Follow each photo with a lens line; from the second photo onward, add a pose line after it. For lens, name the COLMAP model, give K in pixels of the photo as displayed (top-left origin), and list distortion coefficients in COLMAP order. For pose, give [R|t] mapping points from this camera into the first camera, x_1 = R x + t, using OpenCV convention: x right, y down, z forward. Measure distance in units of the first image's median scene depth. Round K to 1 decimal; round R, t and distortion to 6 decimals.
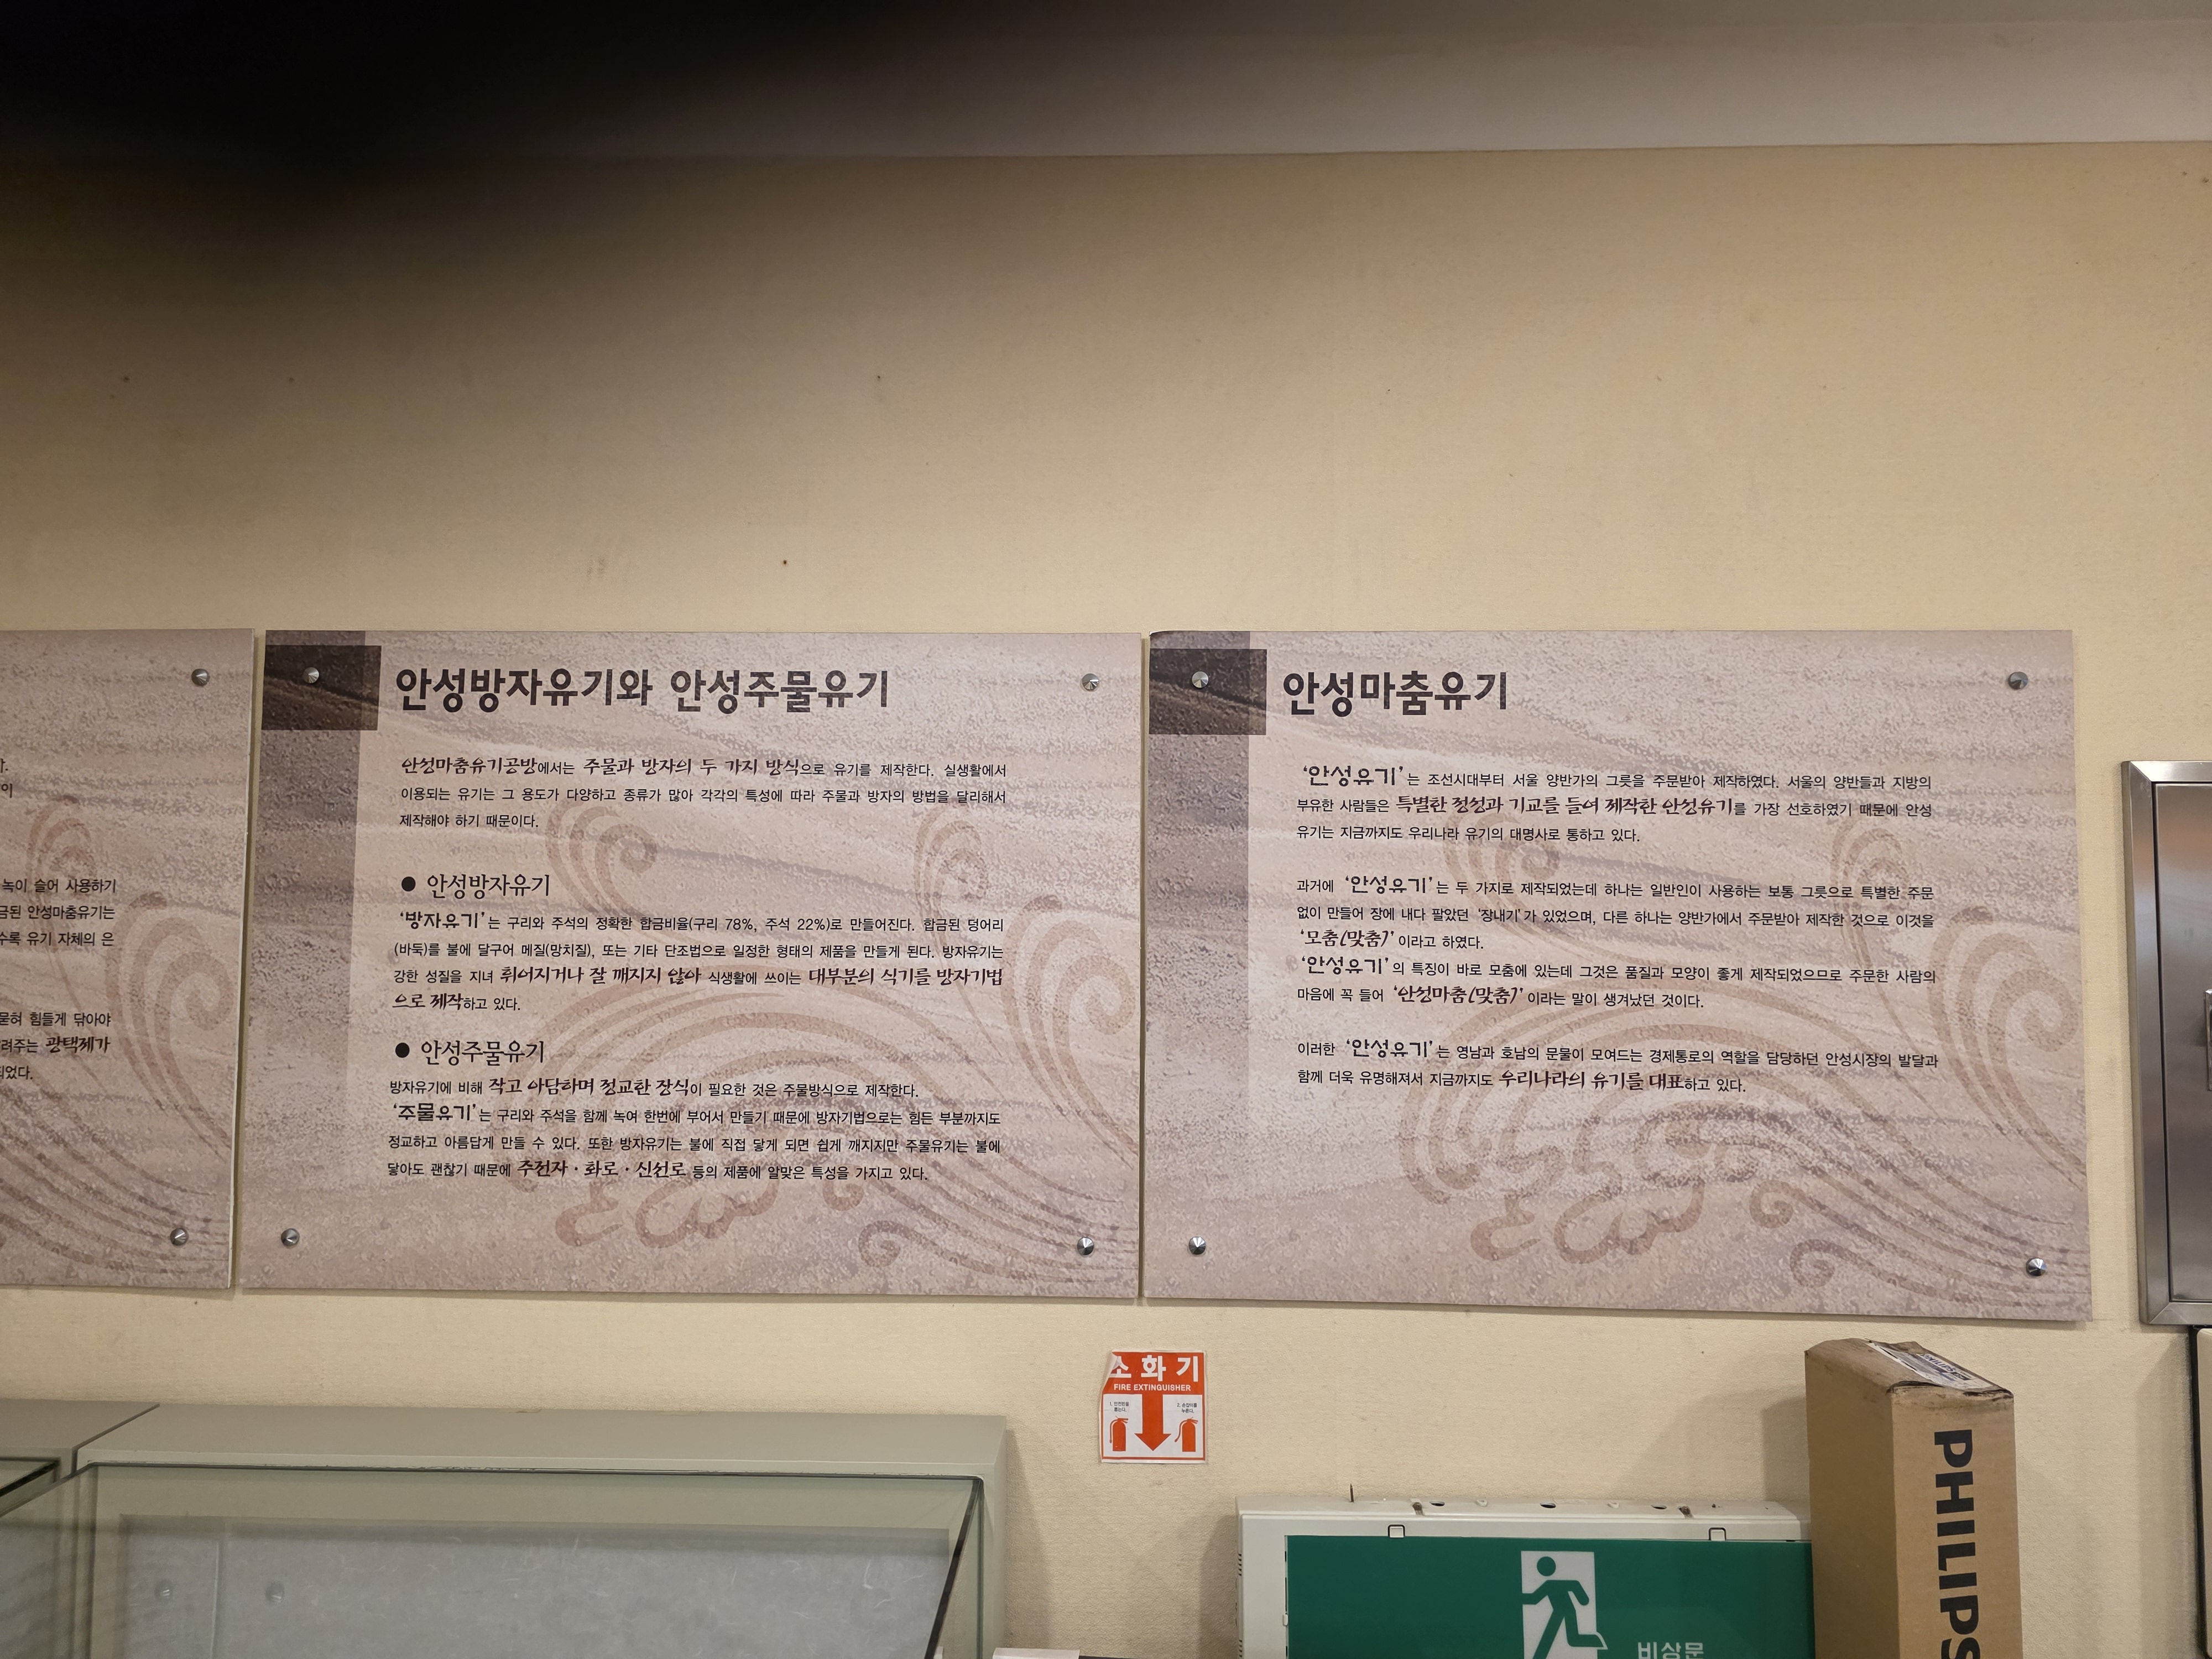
lens RADIAL K [[1488.7, 0, 1106.0], [0, 1488.7, 829.5], [0, 0, 1]] dist [0.068651, -0.068535]
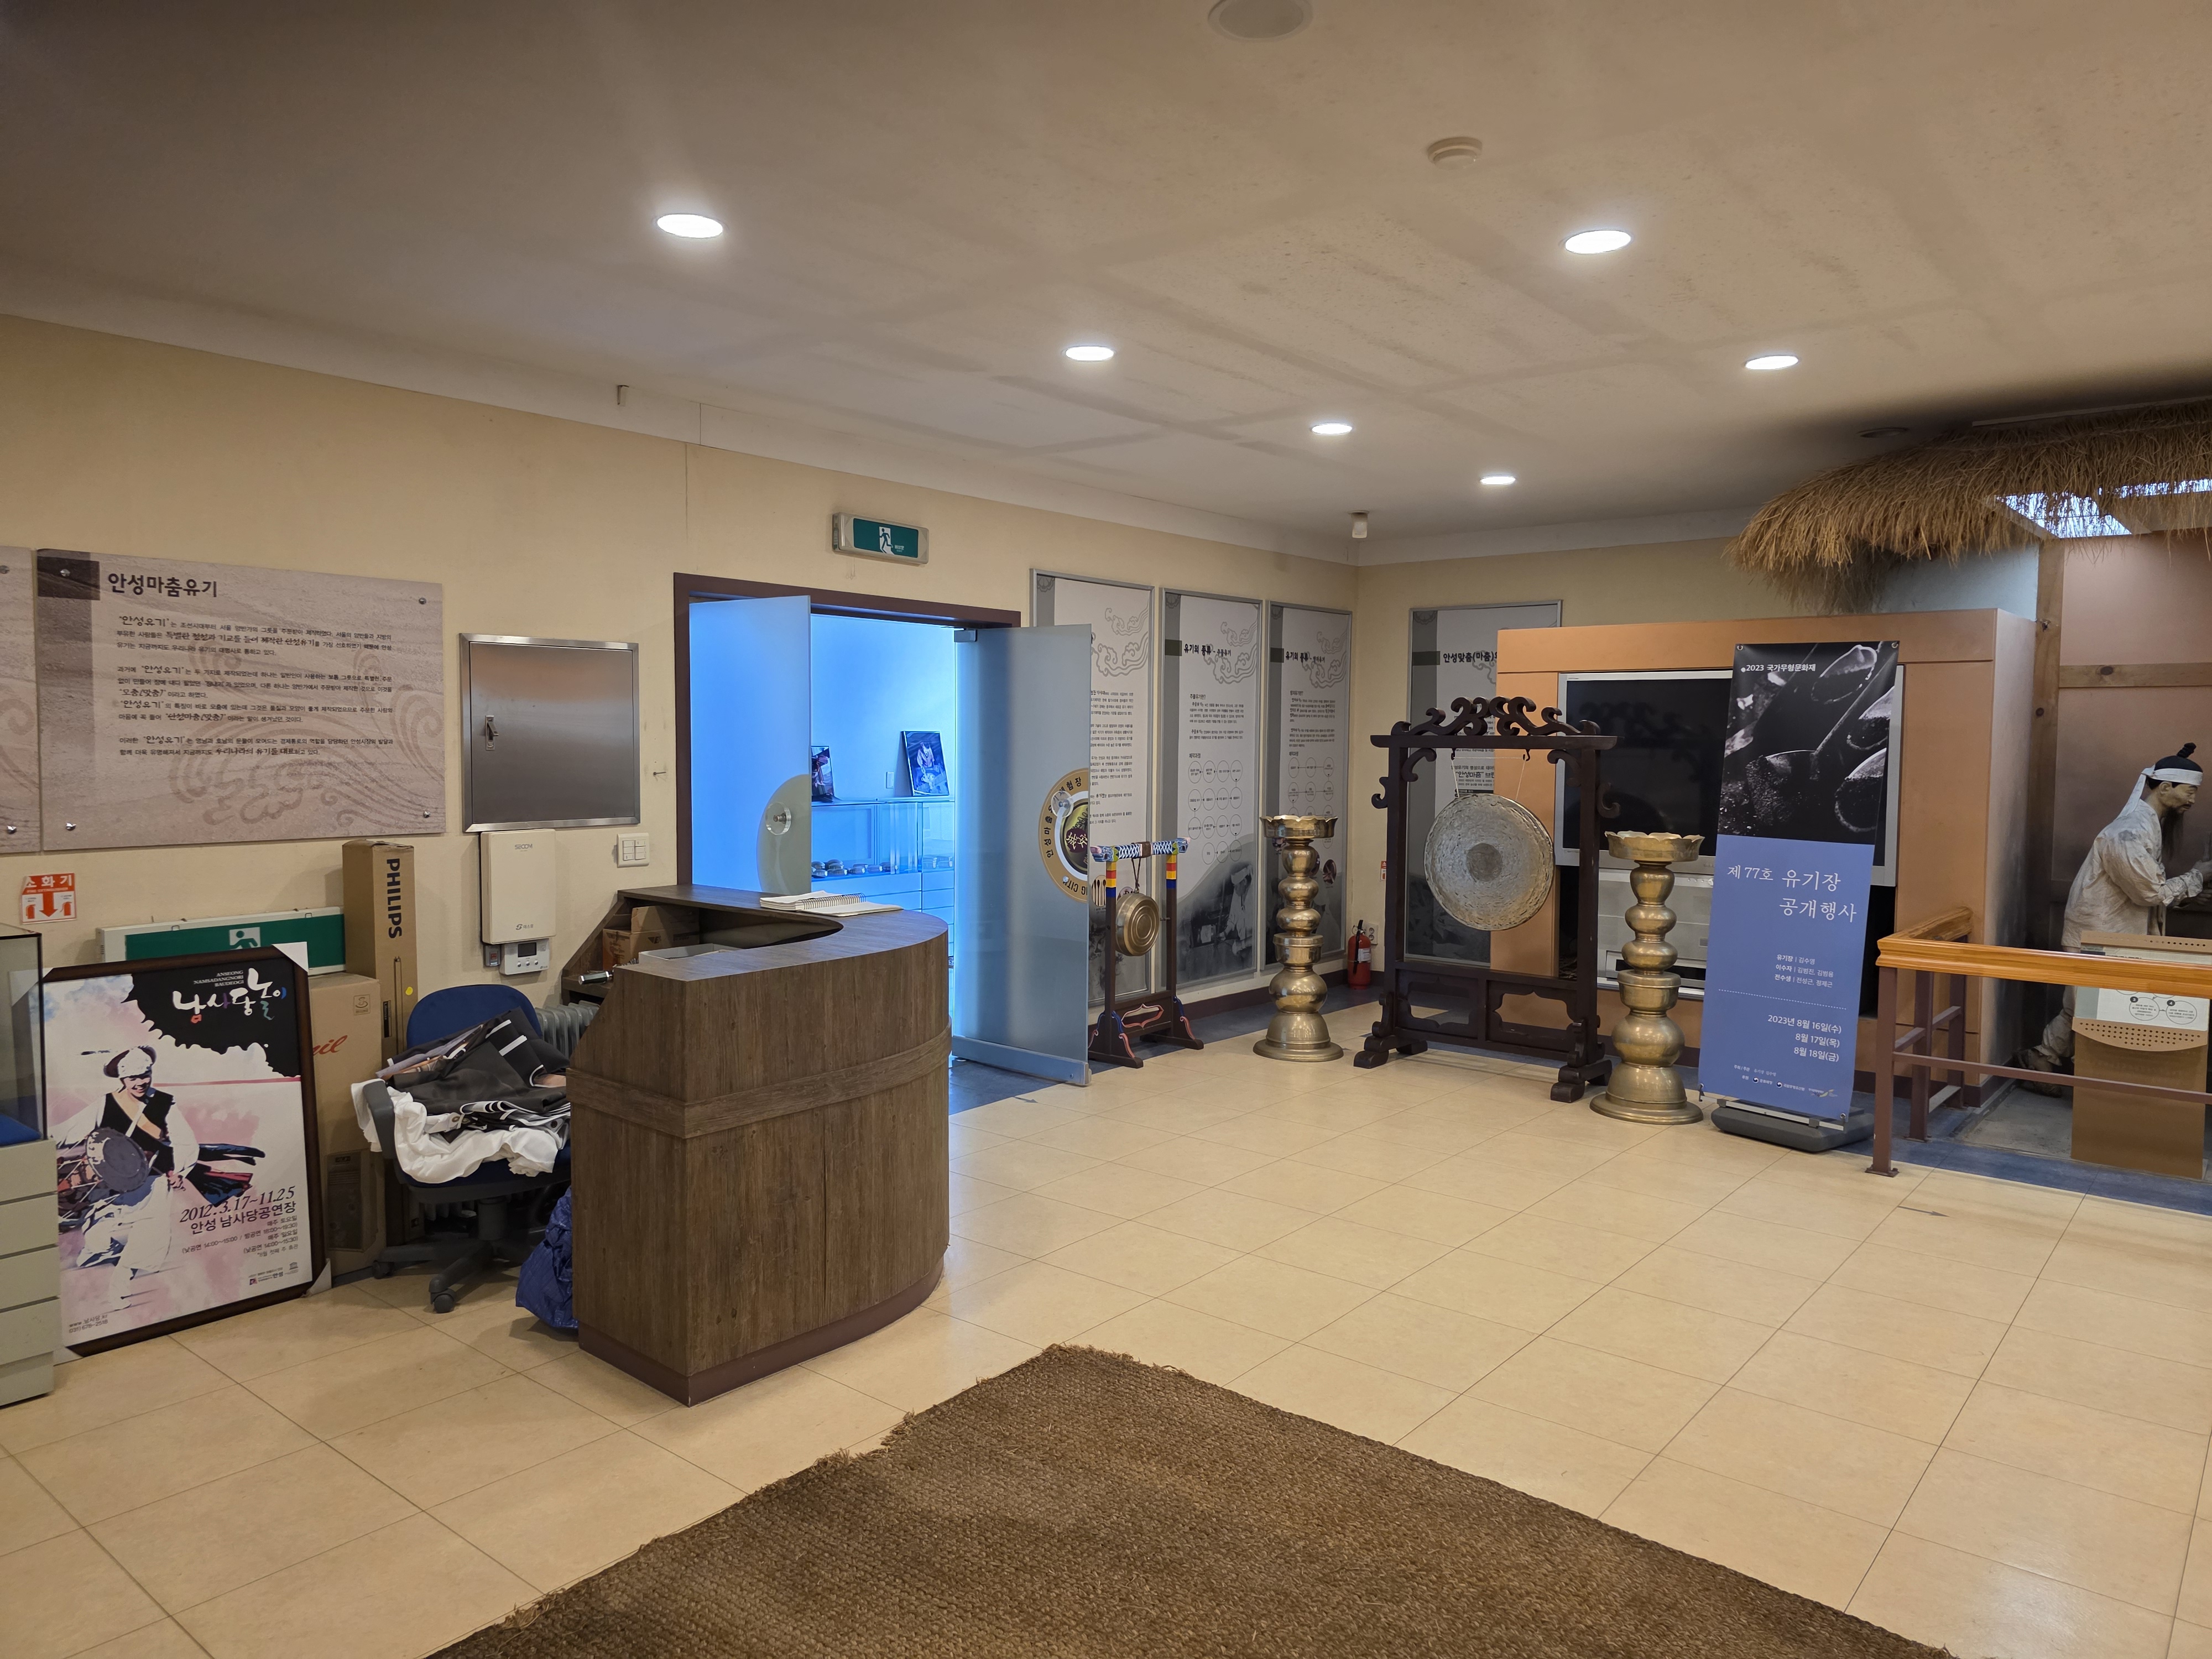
lens RADIAL K [[1488.7, 0, 1106.0], [0, 1488.7, 829.5], [0, 0, 1]] dist [0.068651, -0.068535]
pose [[0.611516, -0.054985, 0.789320, -0.790344], [-0.064386, 0.990816, 0.118904, -0.091811], [-0.788608, -0.123533, 0.602359, -1.618592]]
